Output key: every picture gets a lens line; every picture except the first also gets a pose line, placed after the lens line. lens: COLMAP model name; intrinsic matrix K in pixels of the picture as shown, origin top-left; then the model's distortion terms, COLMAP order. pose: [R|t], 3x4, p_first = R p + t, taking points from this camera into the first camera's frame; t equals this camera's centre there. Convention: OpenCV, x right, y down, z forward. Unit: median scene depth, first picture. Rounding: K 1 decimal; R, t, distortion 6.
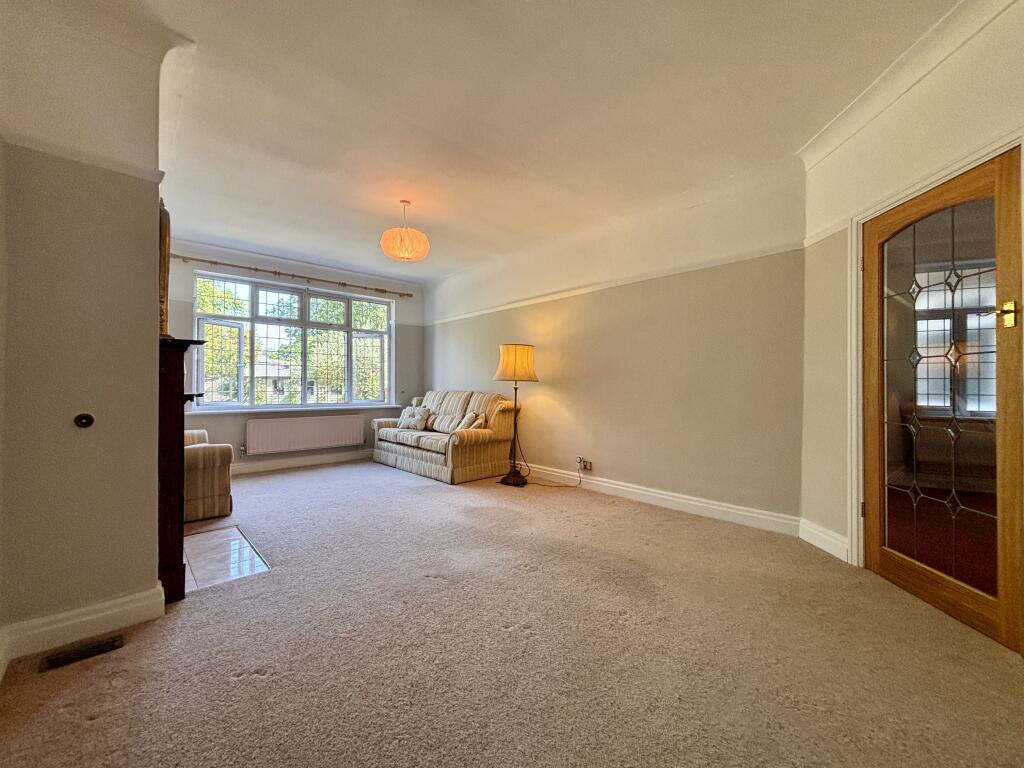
lens RADIAL K [[414.3, 0, 508.1], [0, 414.3, 384.3], [0, 0, 1]] dist [0.004289, -0.000109]
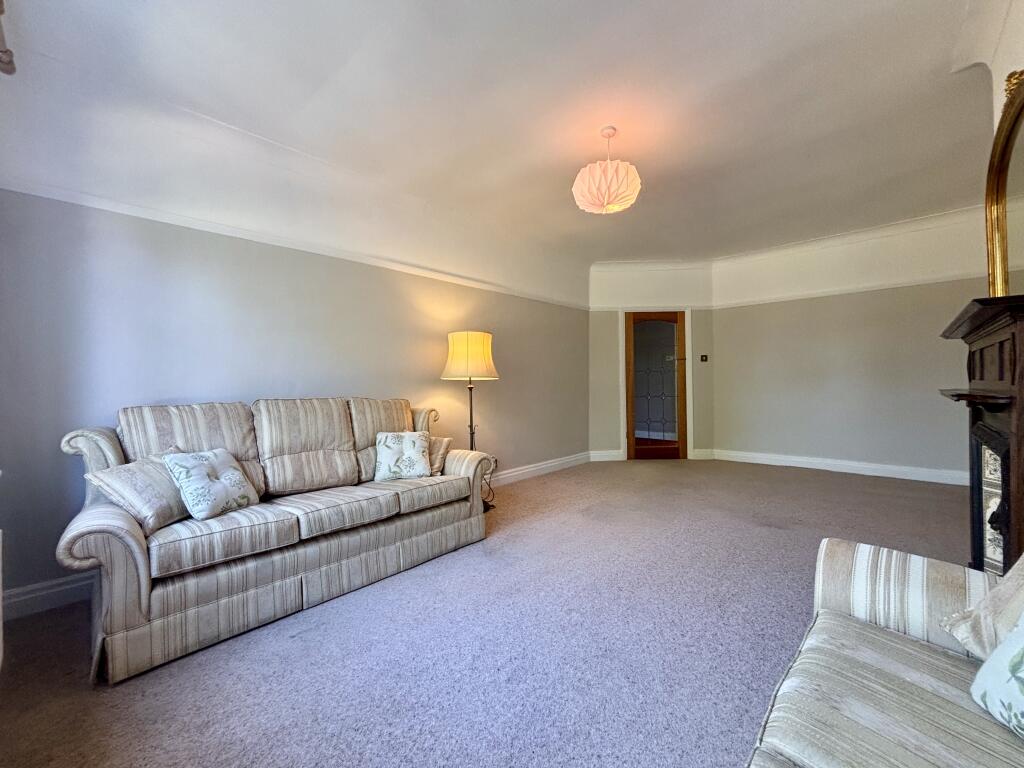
lens RADIAL K [[414.3, 0, 510.8], [0, 414.3, 381.7], [0, 0, 1]] dist [0.004289, -0.000109]
pose [[-0.072152, -0.005485, 0.997379, -0.686955], [0.000000, 0.999985, 0.005499, -0.006120], [-0.997394, 0.000397, -0.072151, 0.878828]]
